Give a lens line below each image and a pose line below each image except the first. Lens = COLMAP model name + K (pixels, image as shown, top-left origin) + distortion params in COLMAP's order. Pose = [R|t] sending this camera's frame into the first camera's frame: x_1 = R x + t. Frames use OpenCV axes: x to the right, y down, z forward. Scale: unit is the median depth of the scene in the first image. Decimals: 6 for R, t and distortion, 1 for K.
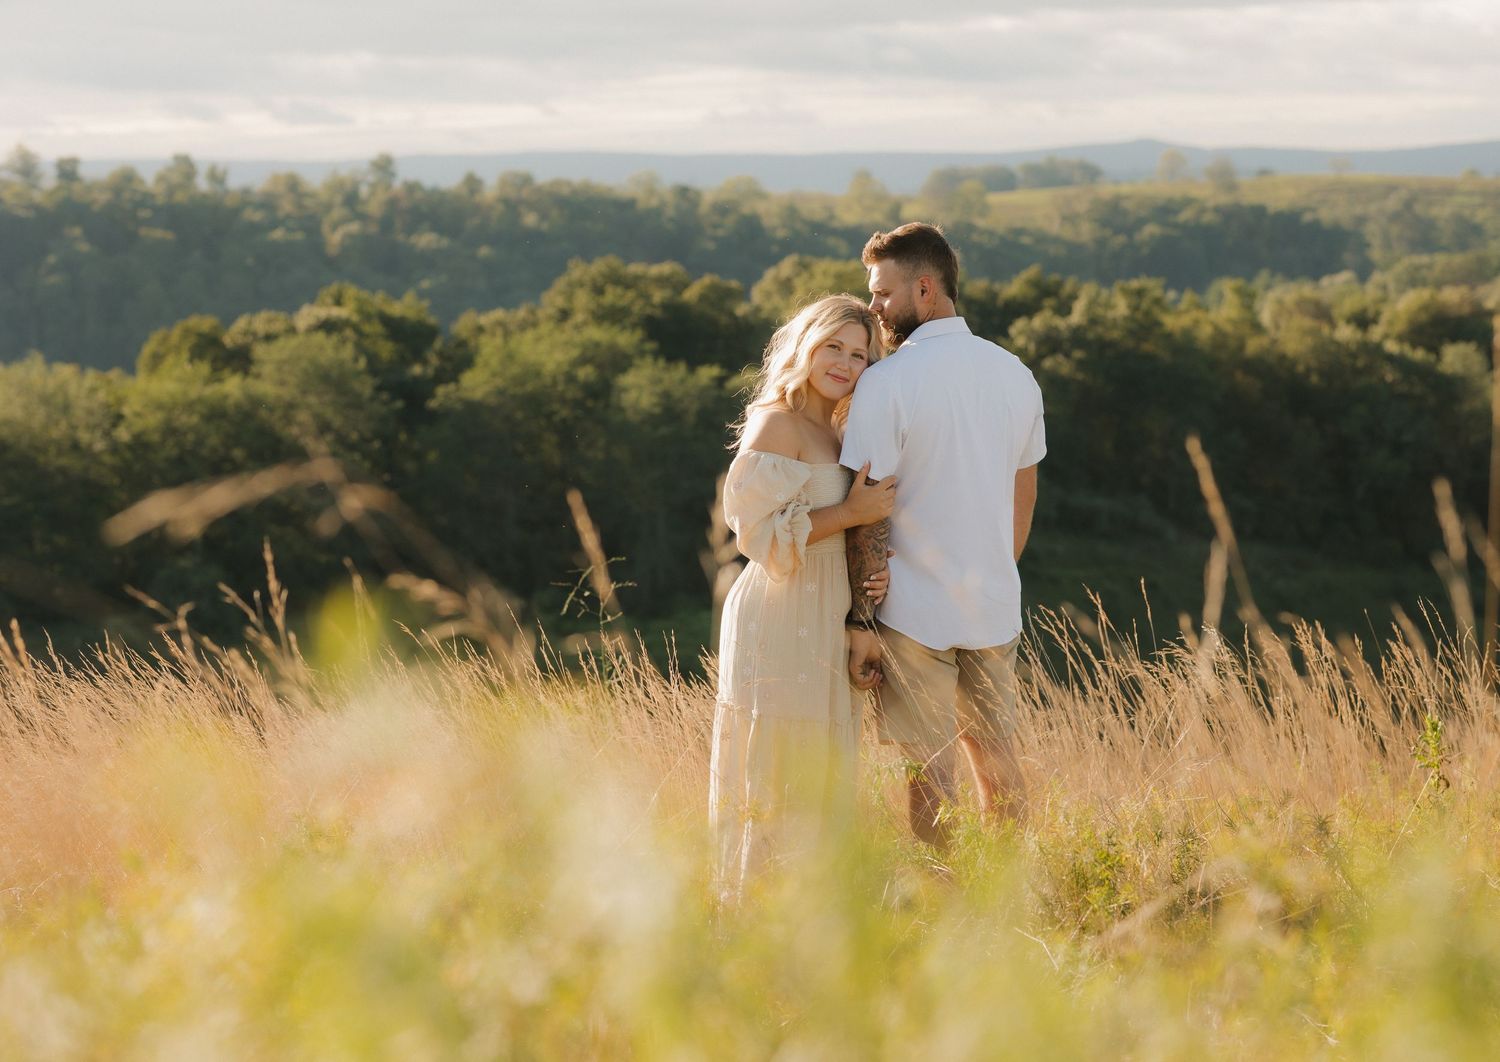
lens RADIAL K [[4169.3, 0, 745.1], [0, 4169.3, 541.5], [0, 0, 1]] dist [0.217680, 0.000000]
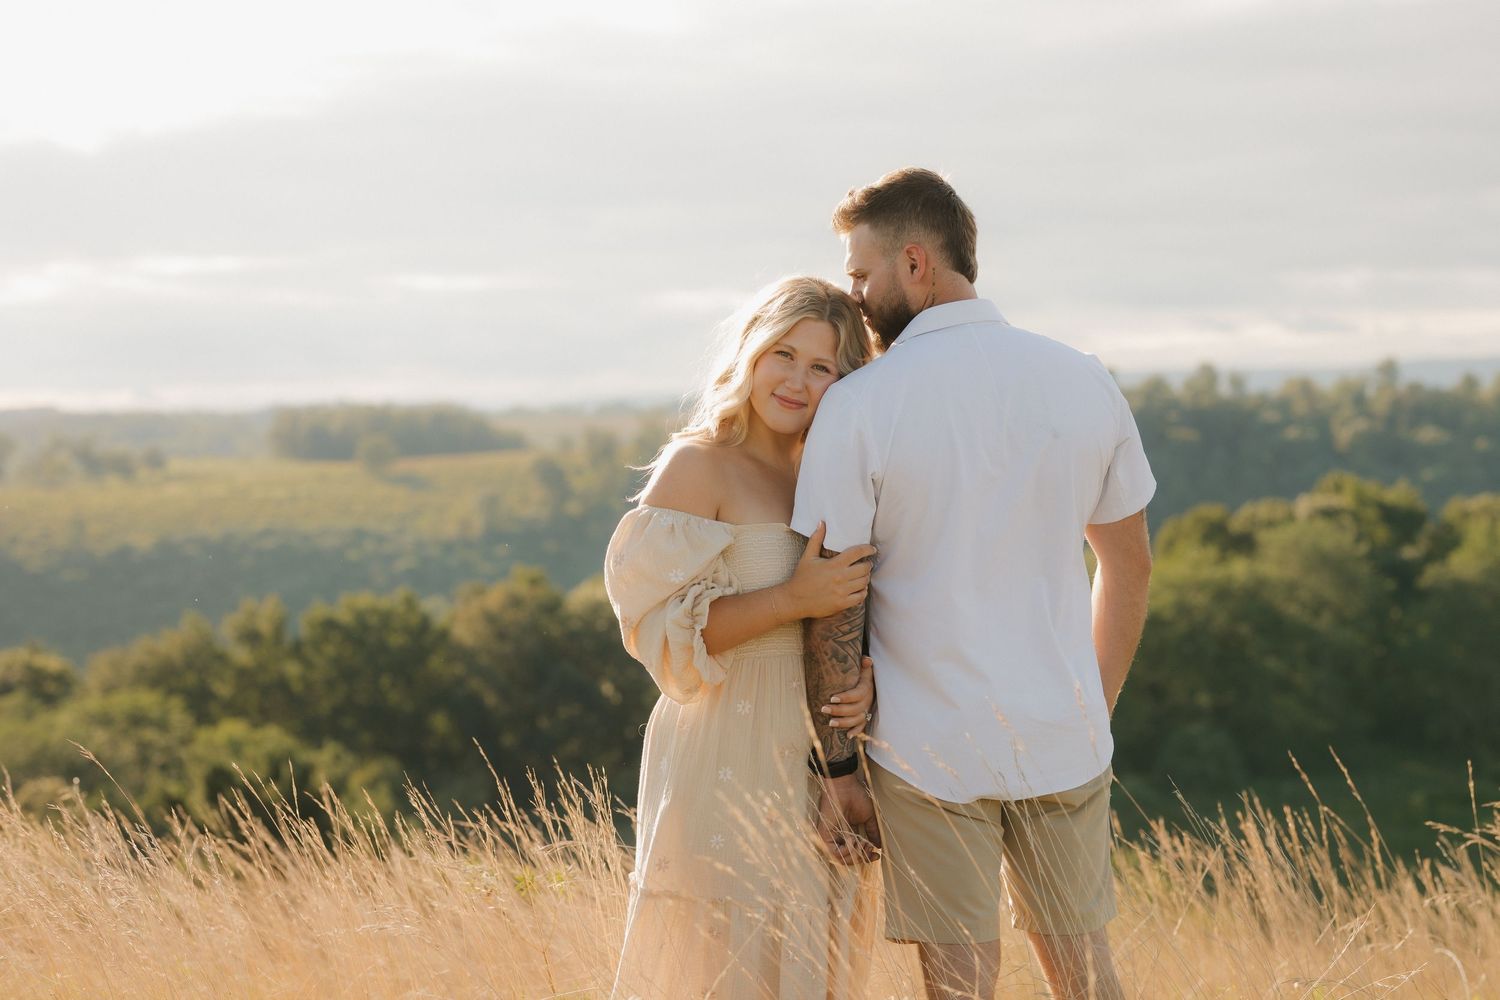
lens RADIAL K [[3736.8, 0, 749.9], [0, 3736.8, 499.3], [0, 0, 1]] dist [0.003152, 0.000000]
pose [[0.967352, -0.012879, -0.253108, 0.163674], [-0.001263, 0.998450, -0.055635, 0.009766], [0.253432, 0.054139, 0.965837, 0.410240]]
